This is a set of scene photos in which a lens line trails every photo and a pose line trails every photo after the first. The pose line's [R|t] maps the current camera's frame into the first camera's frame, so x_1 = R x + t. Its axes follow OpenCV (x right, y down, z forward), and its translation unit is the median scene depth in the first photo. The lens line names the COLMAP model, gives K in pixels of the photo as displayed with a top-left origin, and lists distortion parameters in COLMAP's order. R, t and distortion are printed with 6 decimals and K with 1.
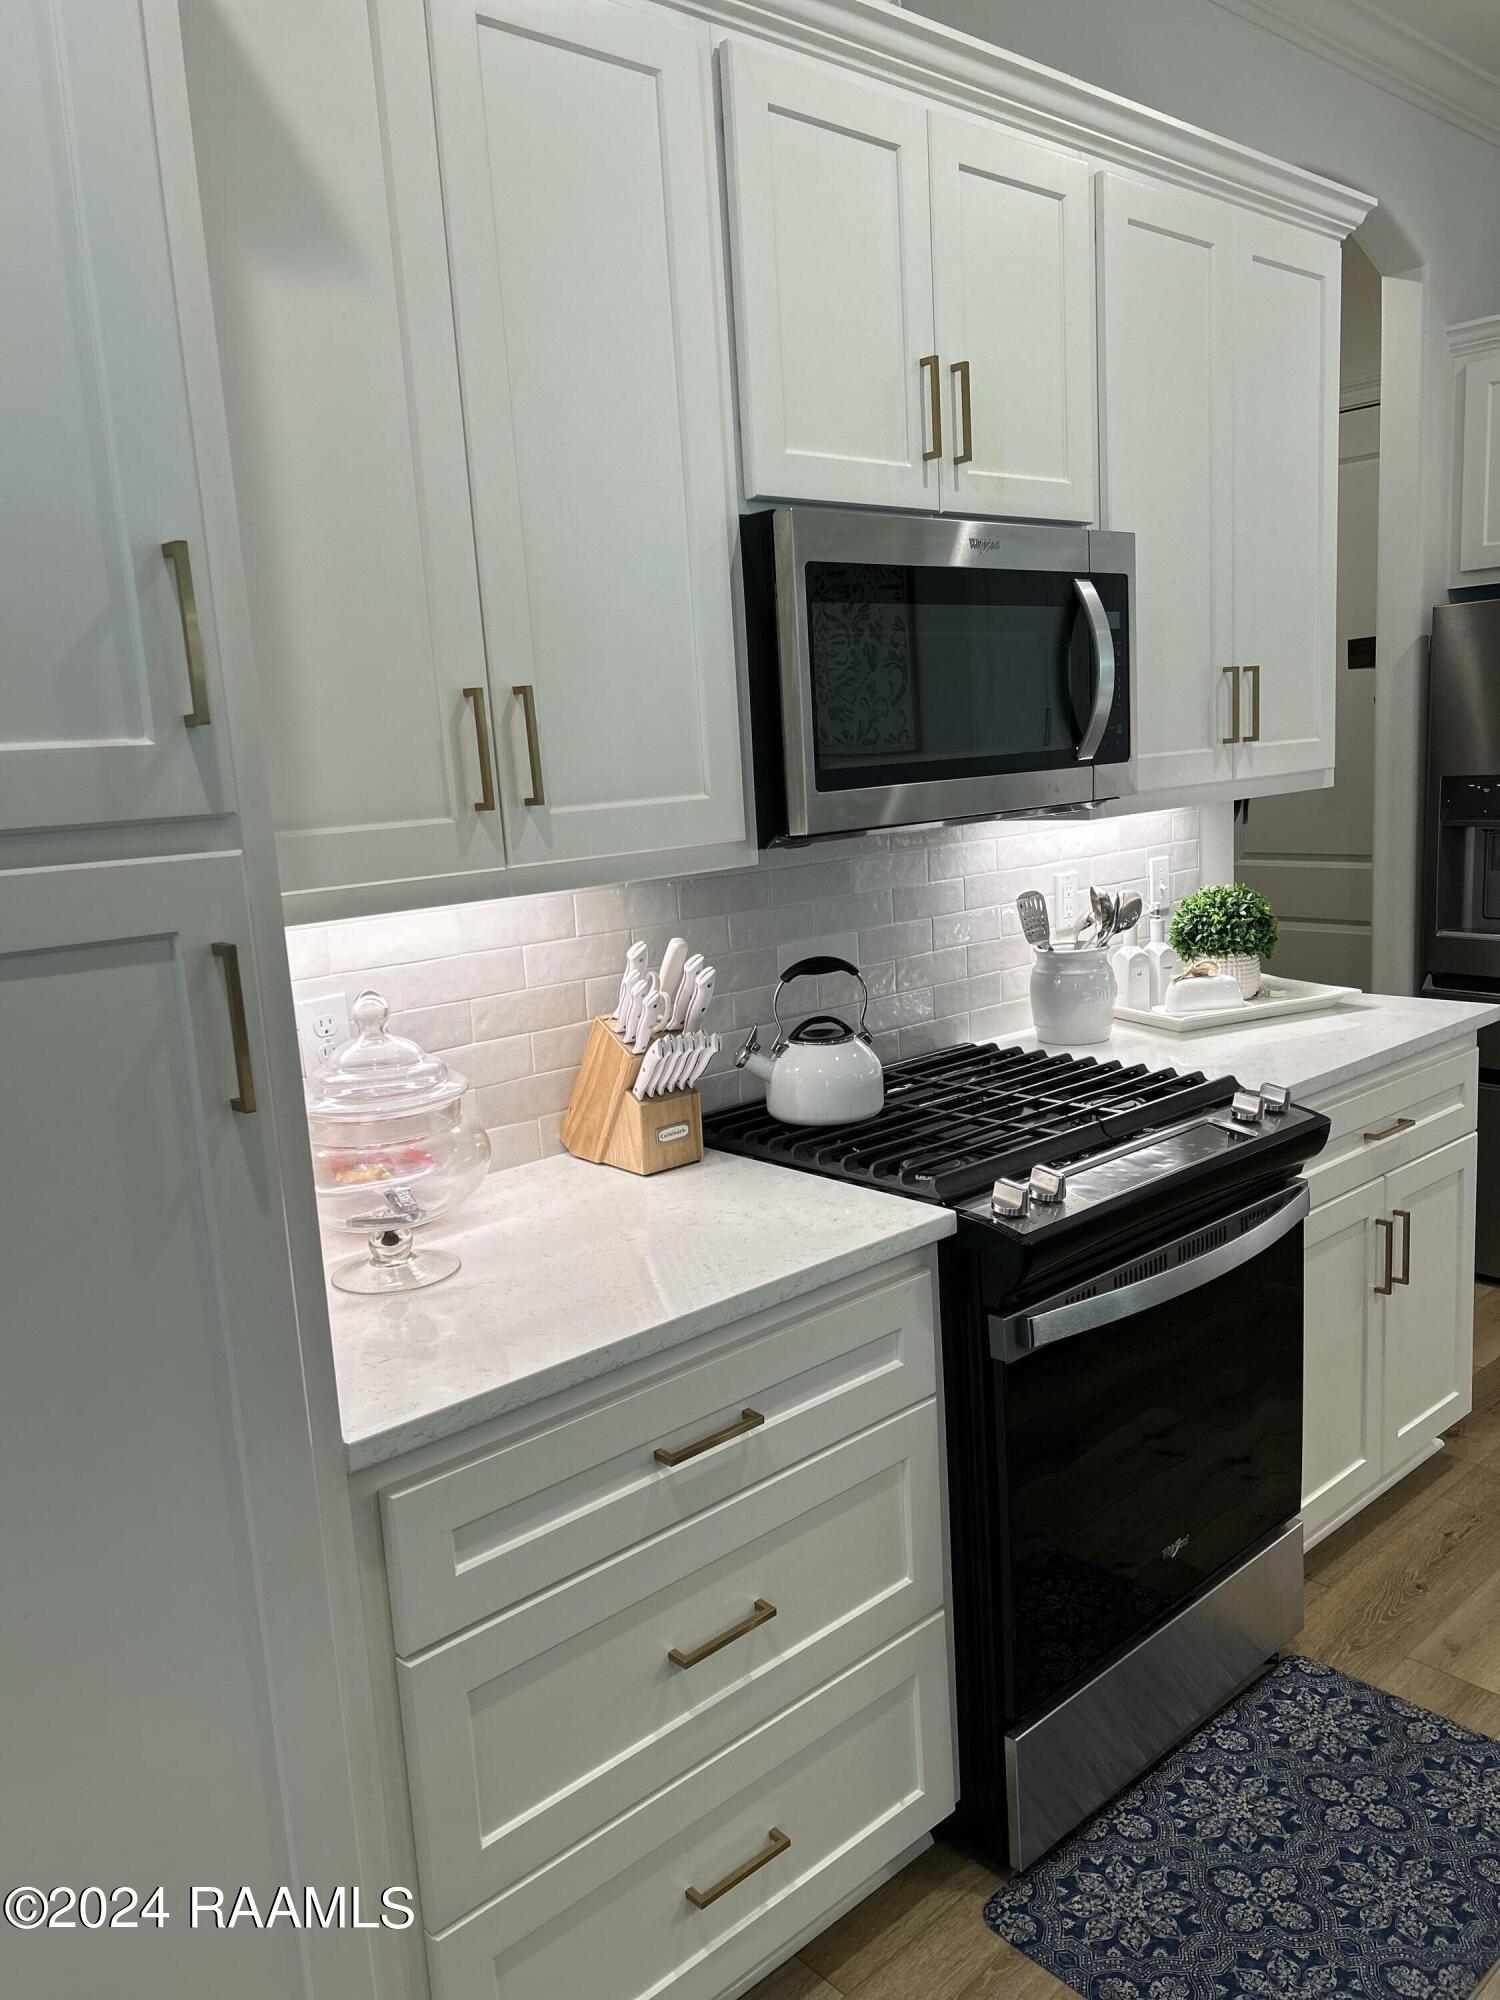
lens RADIAL K [[1528.2, 0, 756.9], [0, 1528.2, 1012.8], [0, 0, 1]] dist [0.100056, -0.137609]
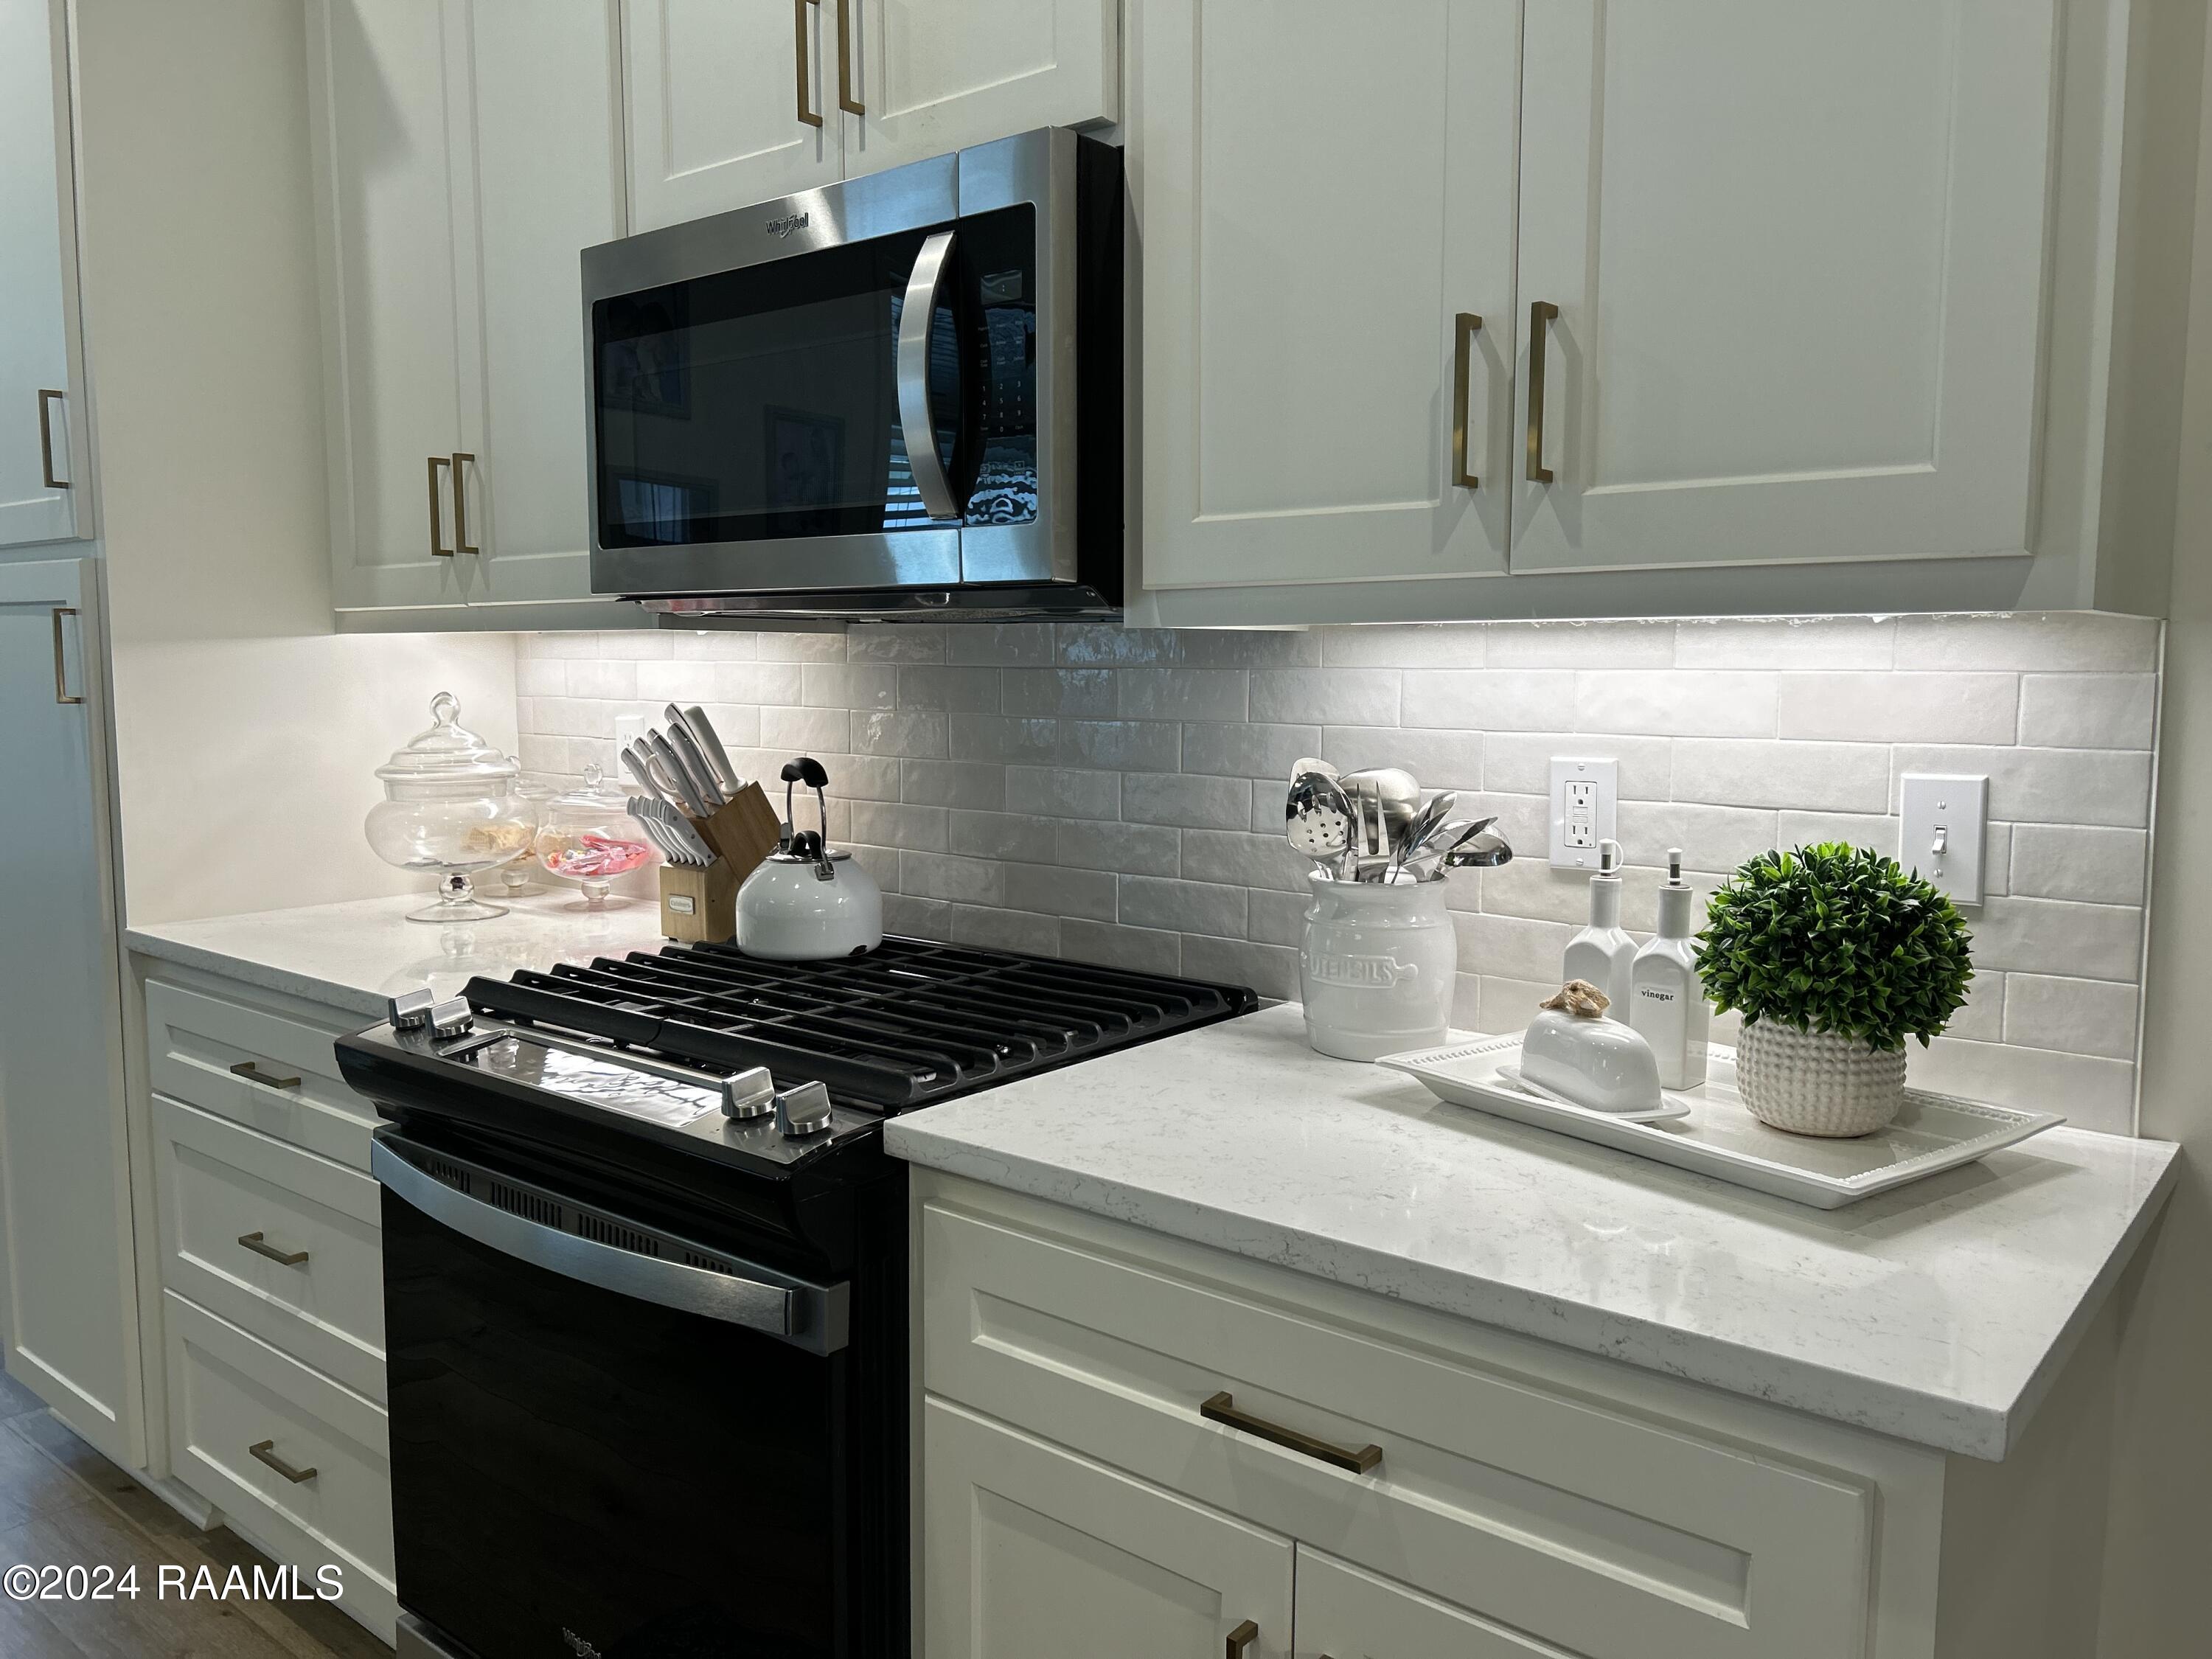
lens RADIAL K [[1690.2, 0, 1110.0], [0, 1690.2, 837.0], [0, 0, 1]] dist [0.100056, -0.137609]
pose [[0.151065, 0.196693, -0.968758, 0.675883], [-0.155968, 0.972472, 0.173126, -0.129655], [0.976142, 0.124942, 0.177584, 0.704585]]
